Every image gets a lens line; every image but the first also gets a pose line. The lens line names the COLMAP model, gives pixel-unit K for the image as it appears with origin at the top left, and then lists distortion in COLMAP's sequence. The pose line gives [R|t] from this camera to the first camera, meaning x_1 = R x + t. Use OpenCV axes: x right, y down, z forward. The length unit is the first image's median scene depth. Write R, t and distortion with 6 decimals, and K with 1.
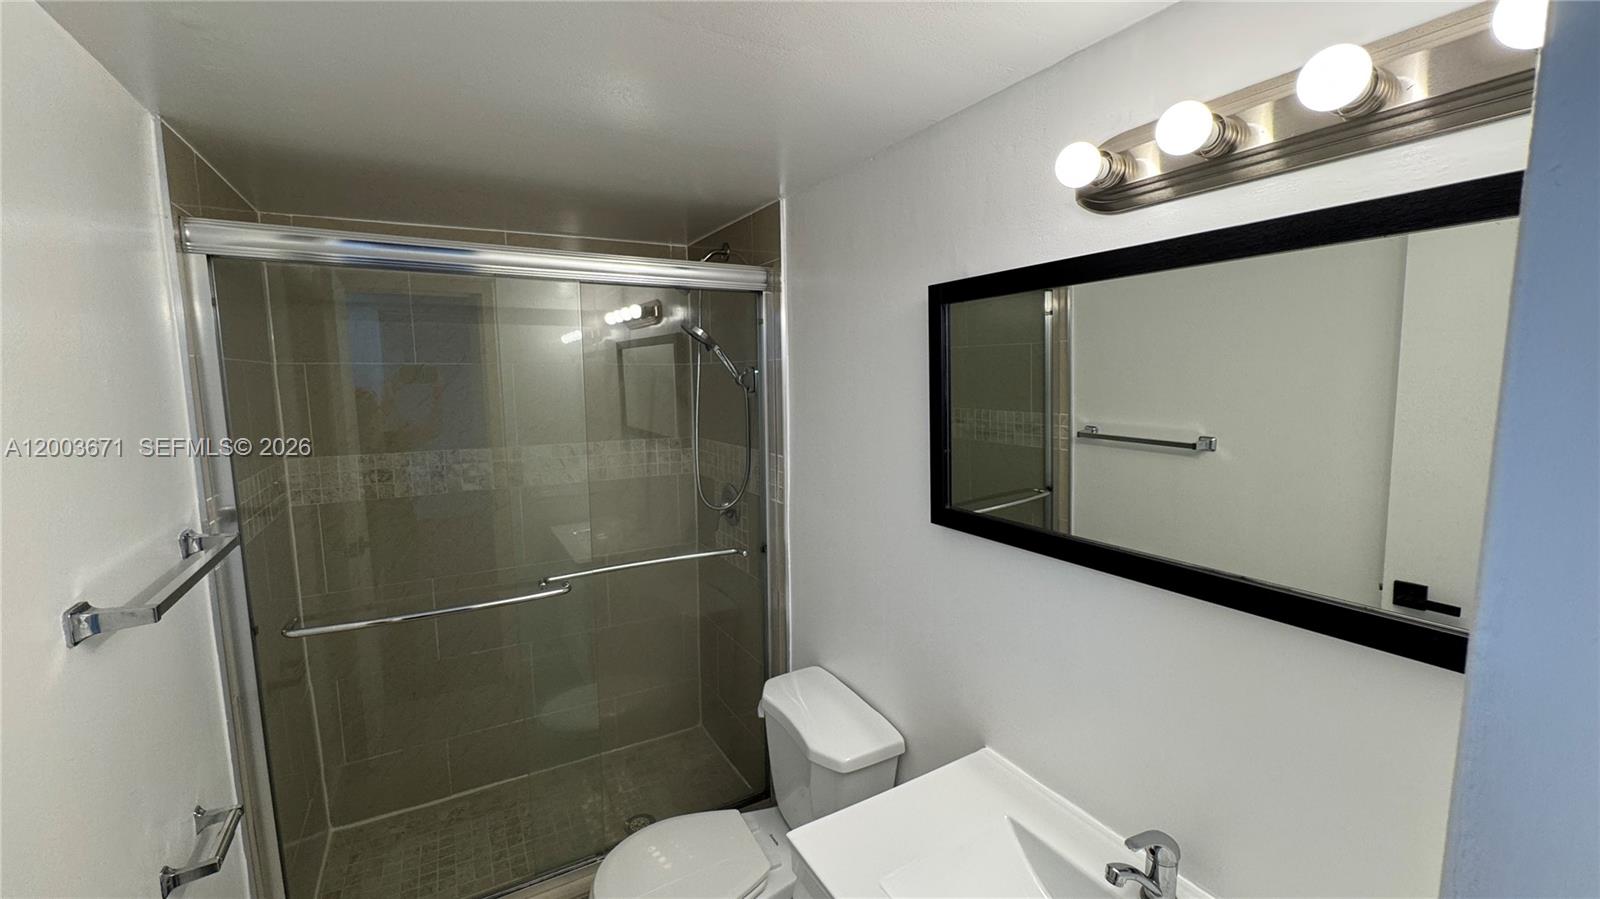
lens RADIAL K [[645.9, 0, 806.8], [0, 645.9, 445.6], [0, 0, 1]] dist [-0.001748, 0.000010]
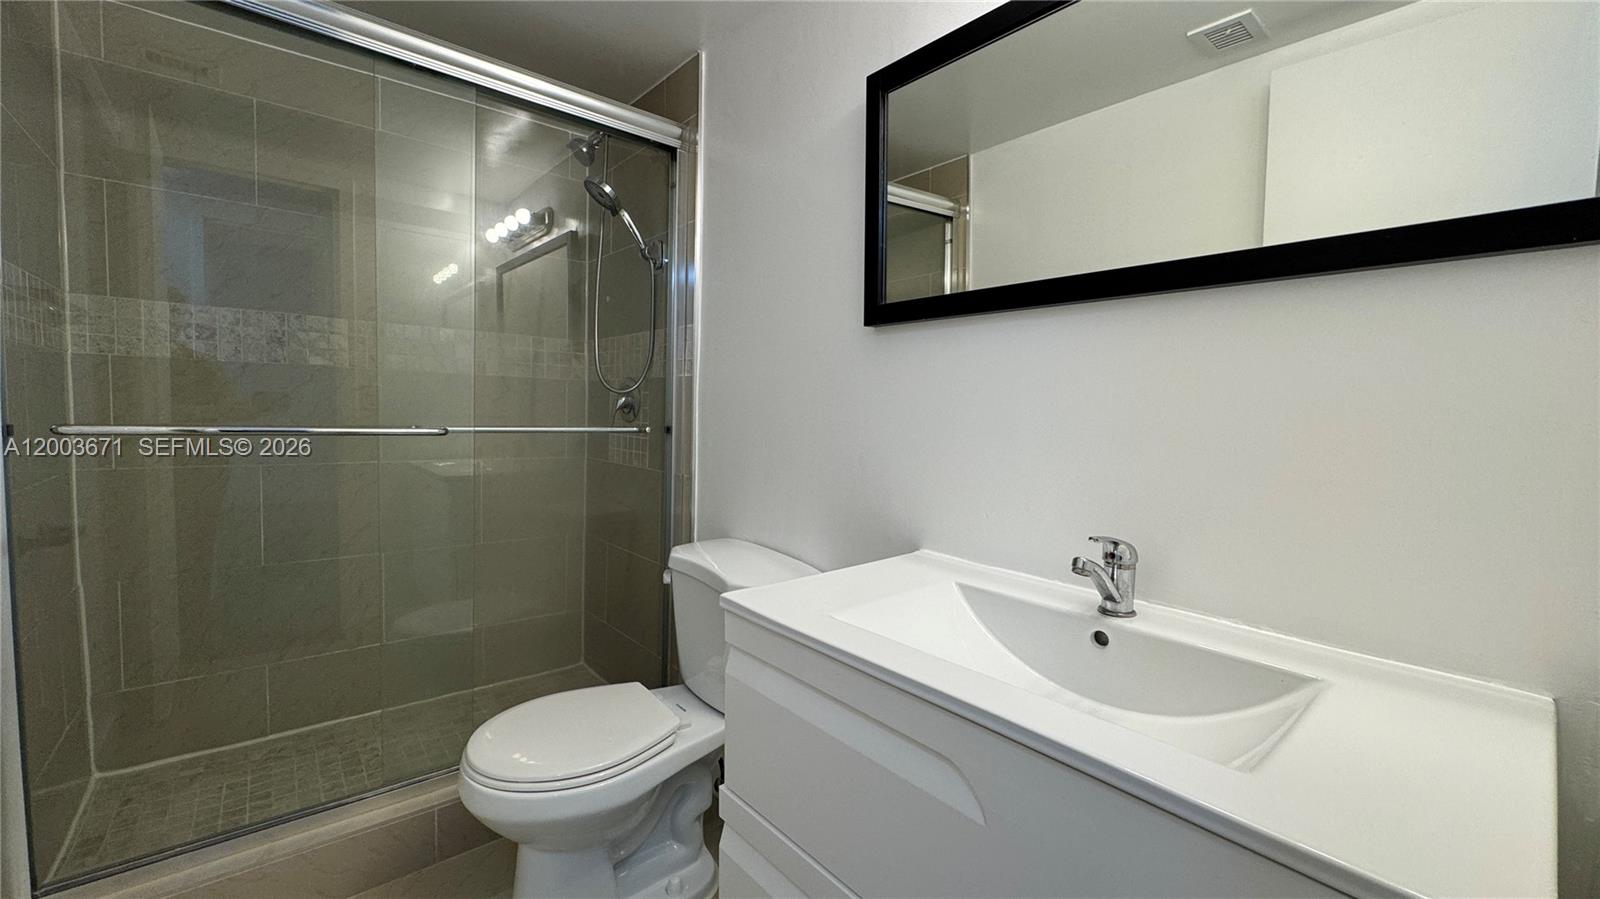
lens RADIAL K [[645.9, 0, 800.8], [0, 645.9, 448.4], [0, 0, 1]] dist [-0.001748, 0.000010]
pose [[0.983234, 0.028448, 0.180118, -0.044343], [-0.018527, 0.998229, -0.056522, 0.229819], [-0.181407, 0.052237, 0.982020, 0.051389]]
